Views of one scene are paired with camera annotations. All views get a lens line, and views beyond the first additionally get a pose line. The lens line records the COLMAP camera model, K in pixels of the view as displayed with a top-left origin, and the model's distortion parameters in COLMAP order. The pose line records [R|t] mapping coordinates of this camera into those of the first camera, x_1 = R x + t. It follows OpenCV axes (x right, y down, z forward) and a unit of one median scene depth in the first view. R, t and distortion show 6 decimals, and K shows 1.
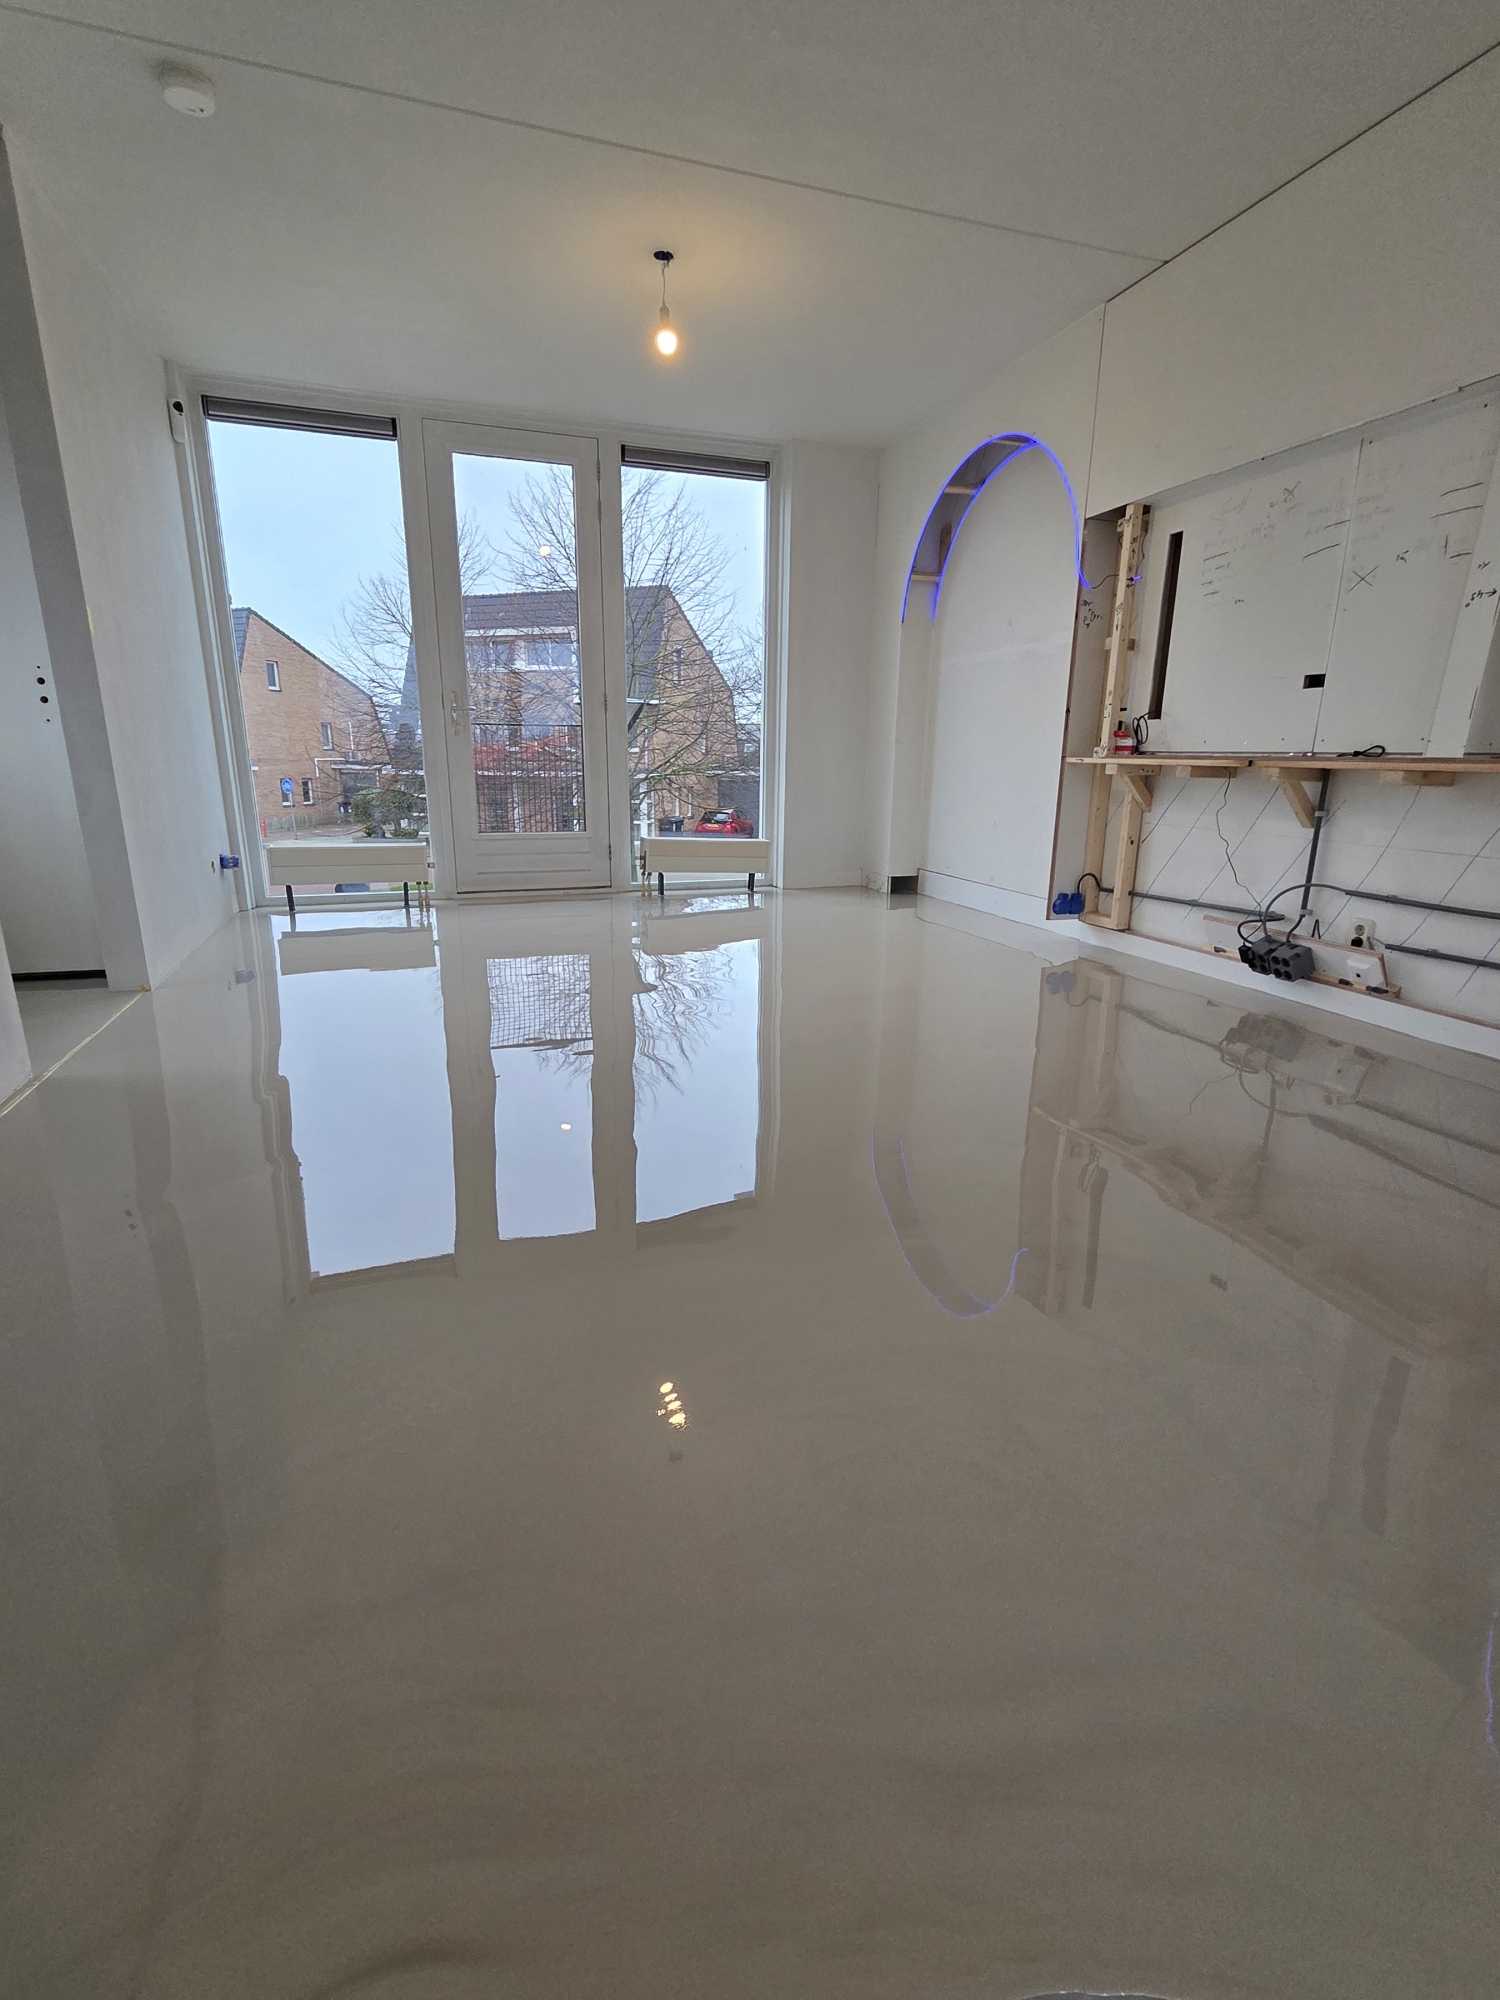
lens RADIAL K [[915.4, 0, 777.5], [0, 915.4, 1018.2], [0, 0, 1]] dist [-0.004956, -0.001821]
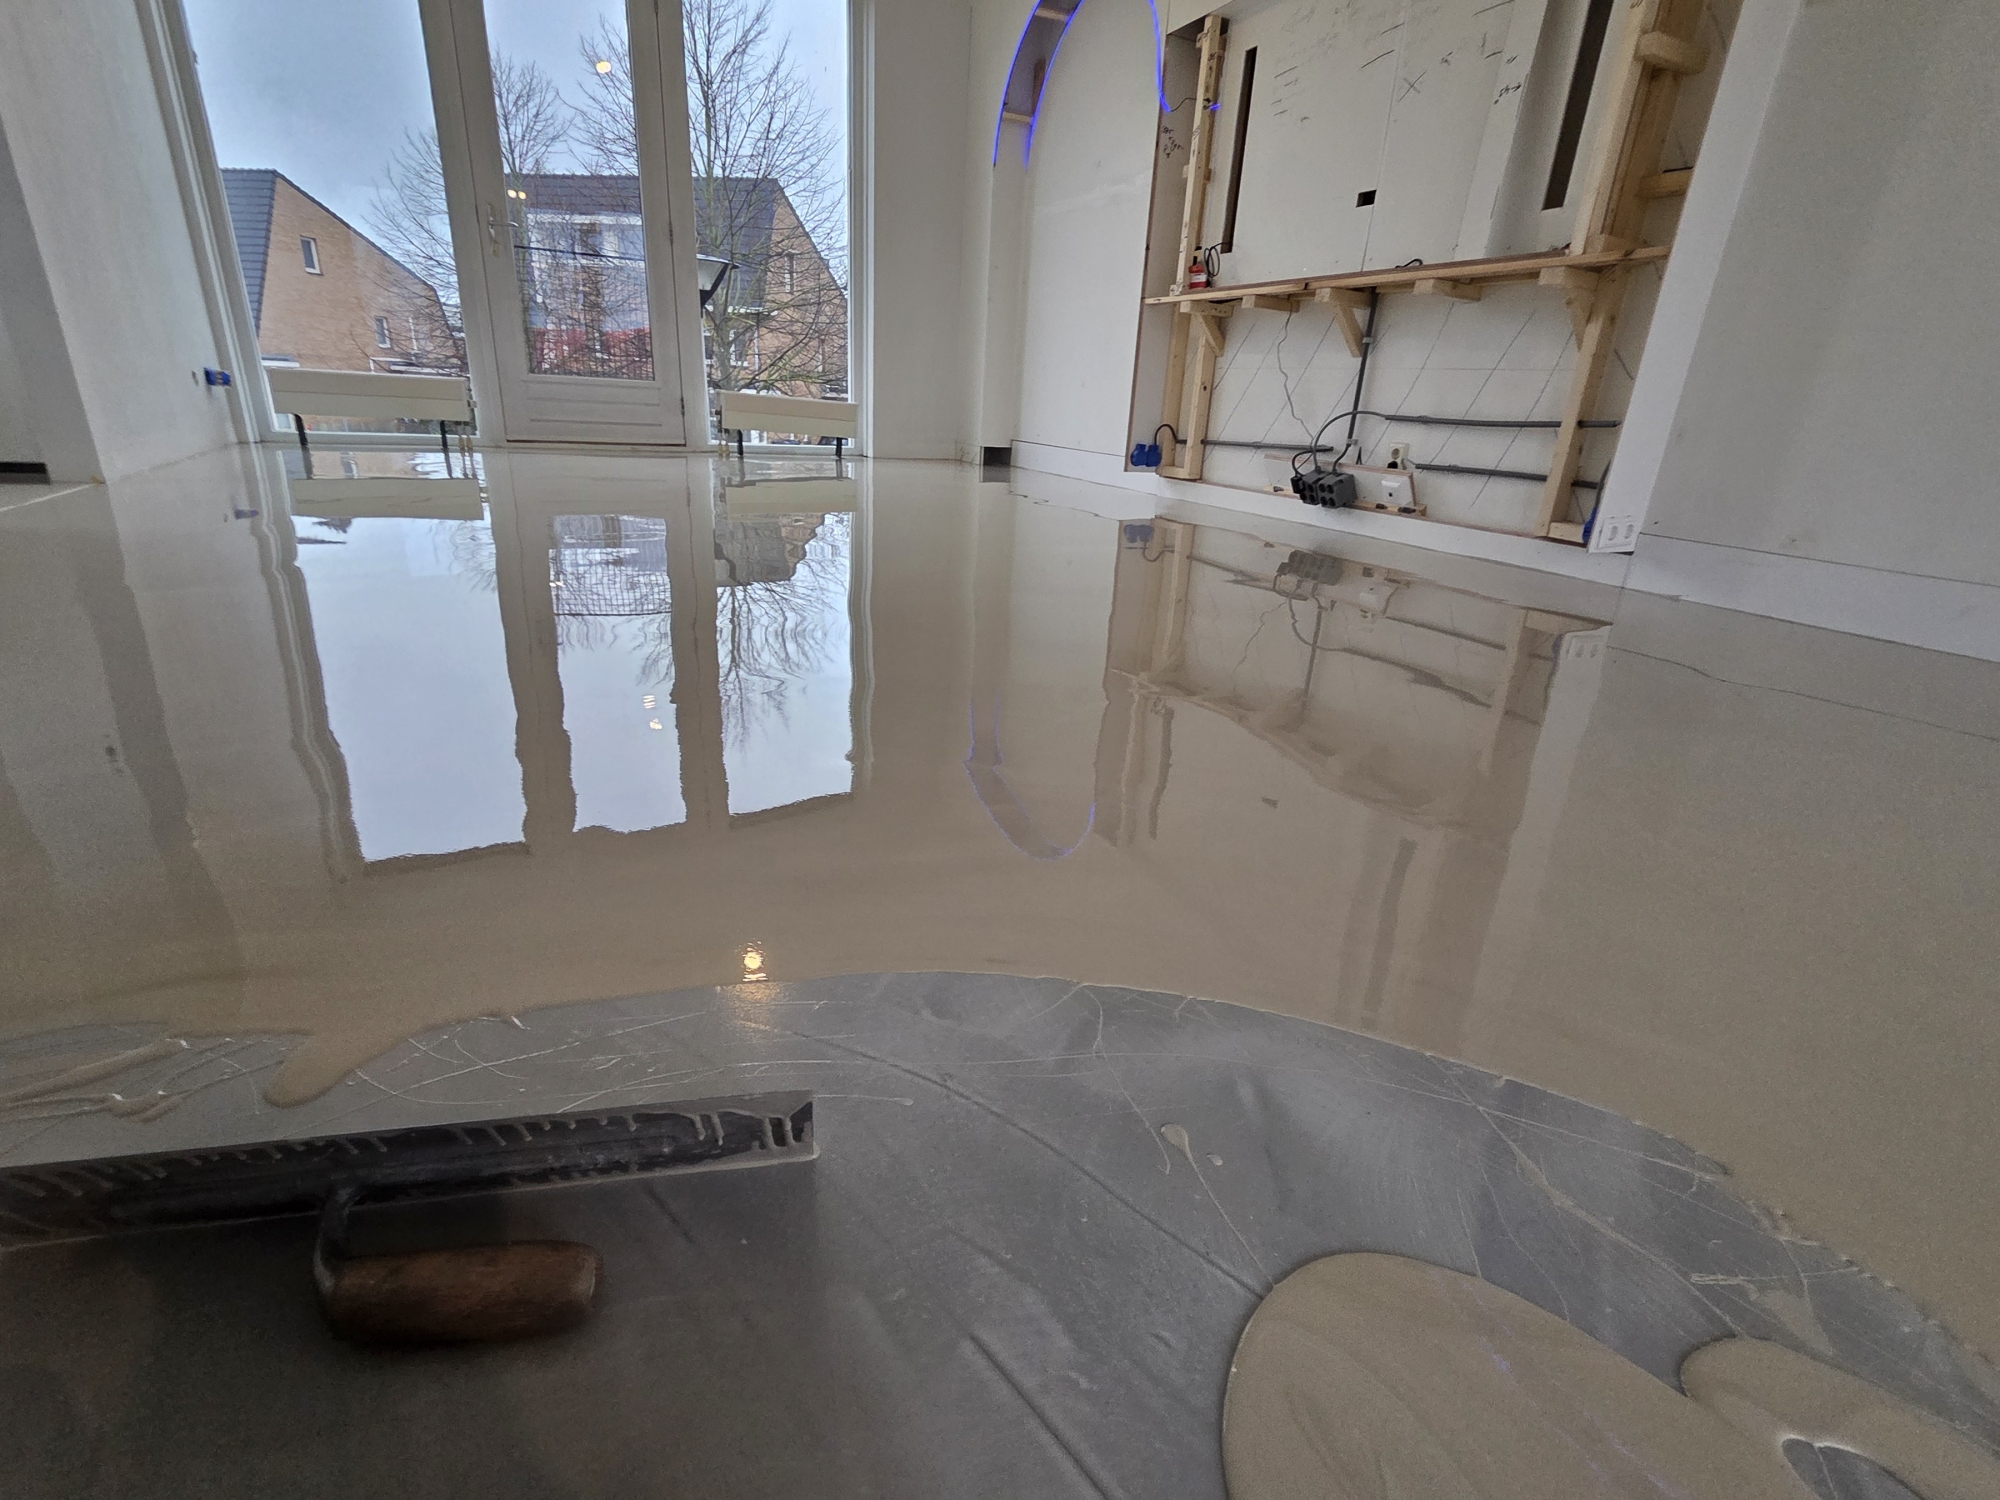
lens RADIAL K [[915.4, 0, 1042.3], [0, 915.4, 768.9], [0, 0, 1]] dist [-0.004956, -0.001821]
pose [[0.989116, -0.004640, 0.147066, 0.044285], [-0.011362, 0.994110, 0.107777, 0.088133], [-0.146700, -0.108275, 0.983237, -0.008569]]
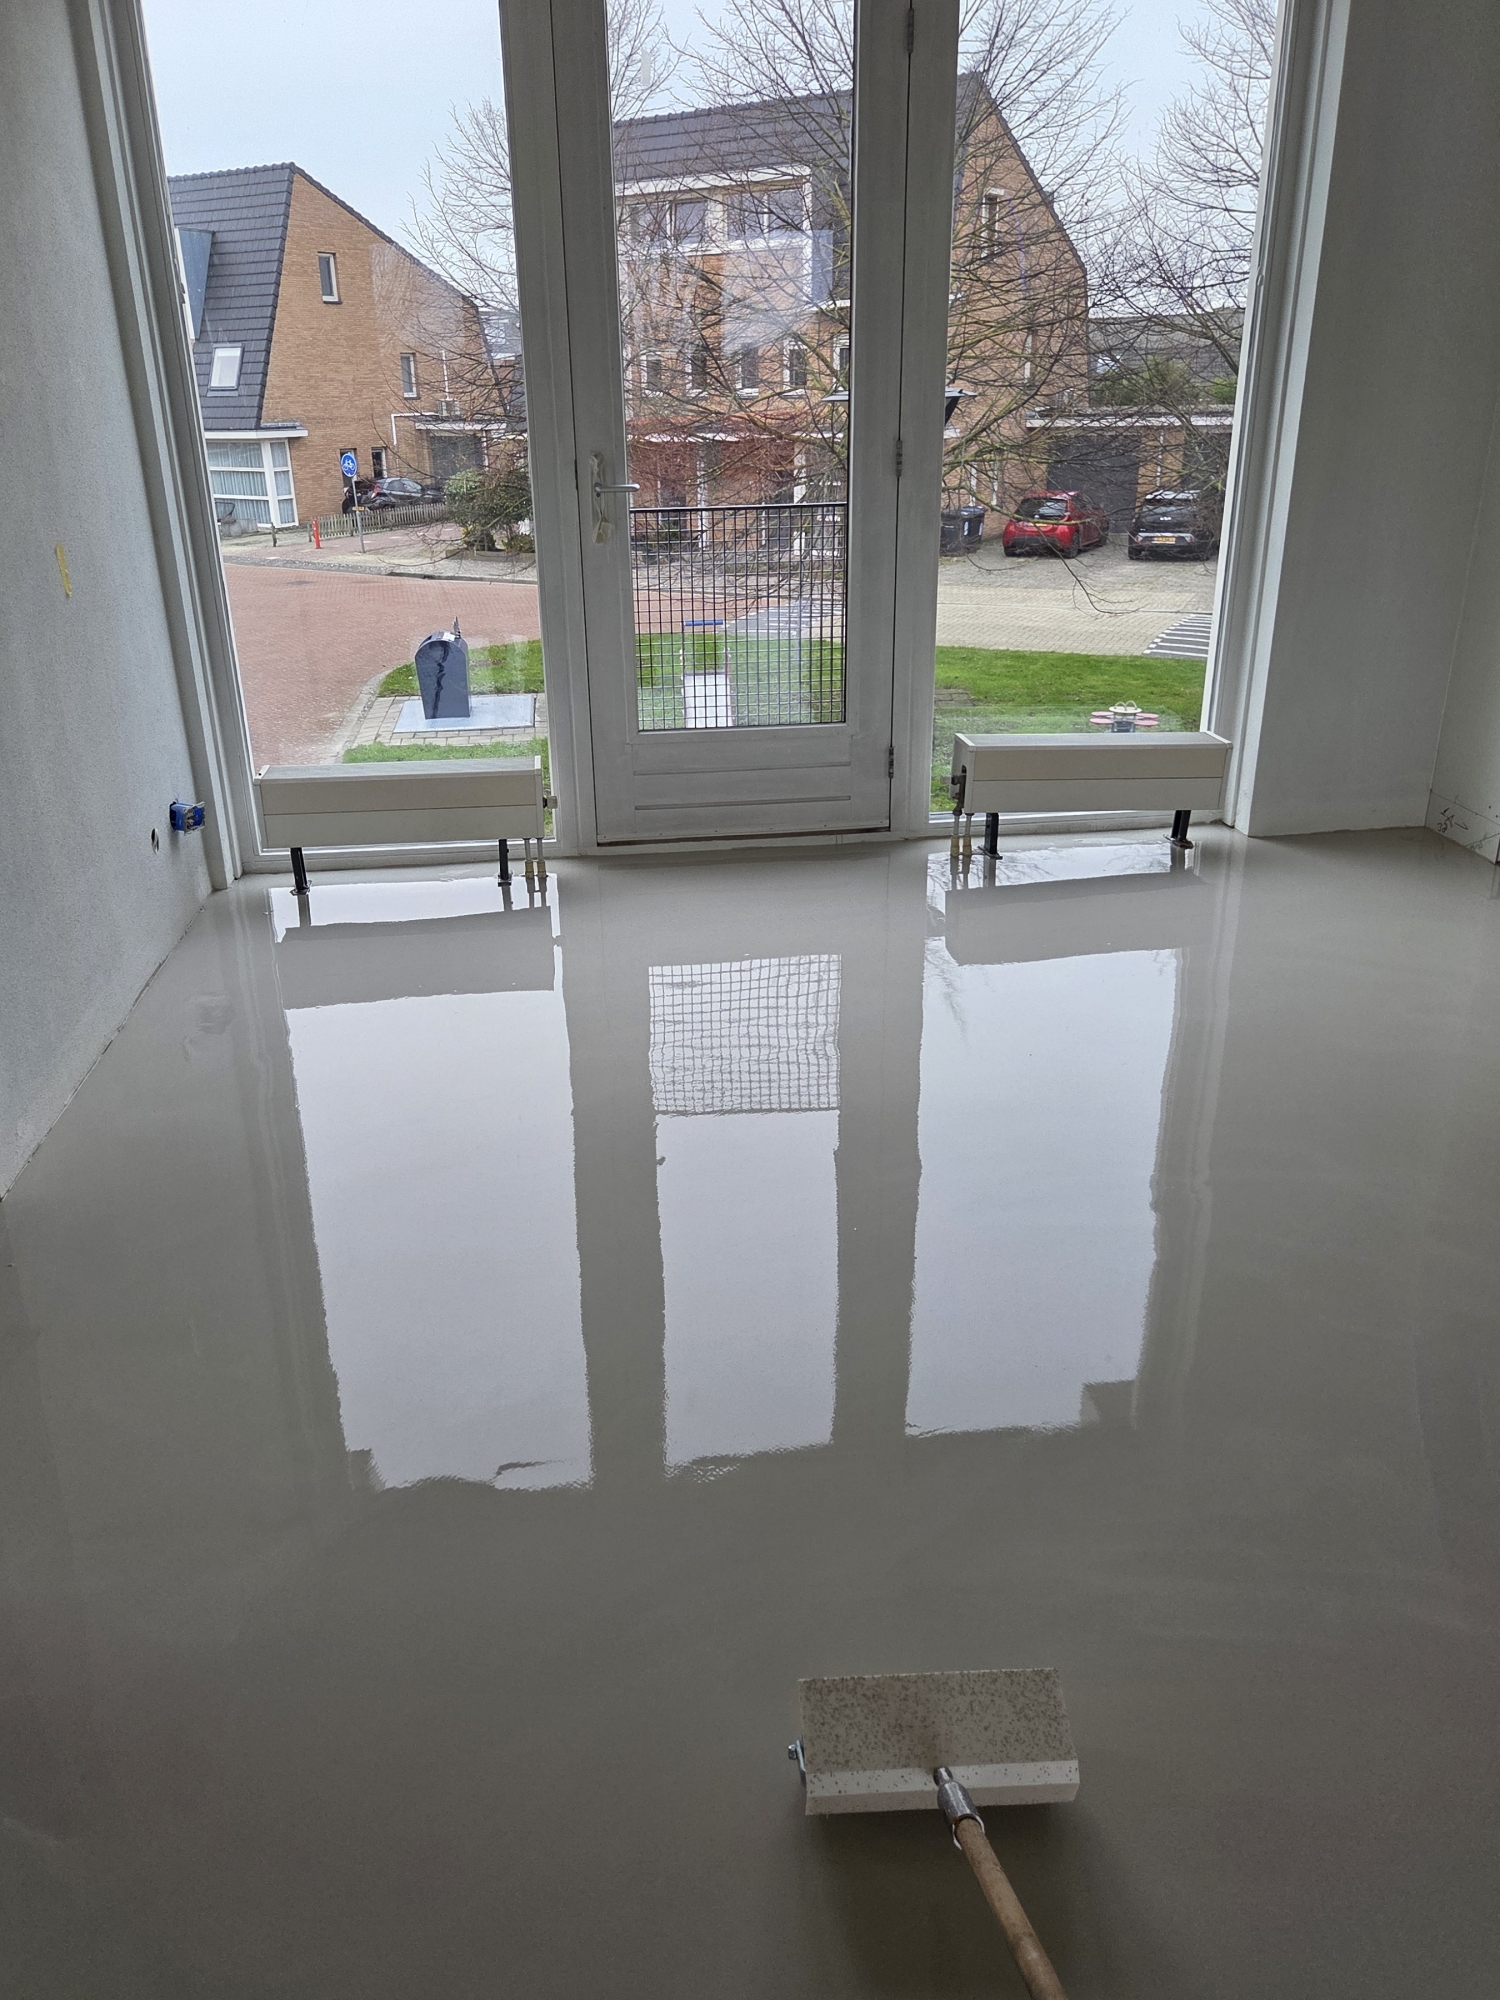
lens RADIAL K [[1508.7, 0, 743.4], [0, 1508.7, 999.1], [0, 0, 1]] dist [0.040374, -0.016593]
pose [[0.970143, 0.058531, -0.235364, -0.066742], [-0.032587, 0.993101, 0.112647, -0.158221], [0.240334, -0.101614, 0.965357, 0.195240]]
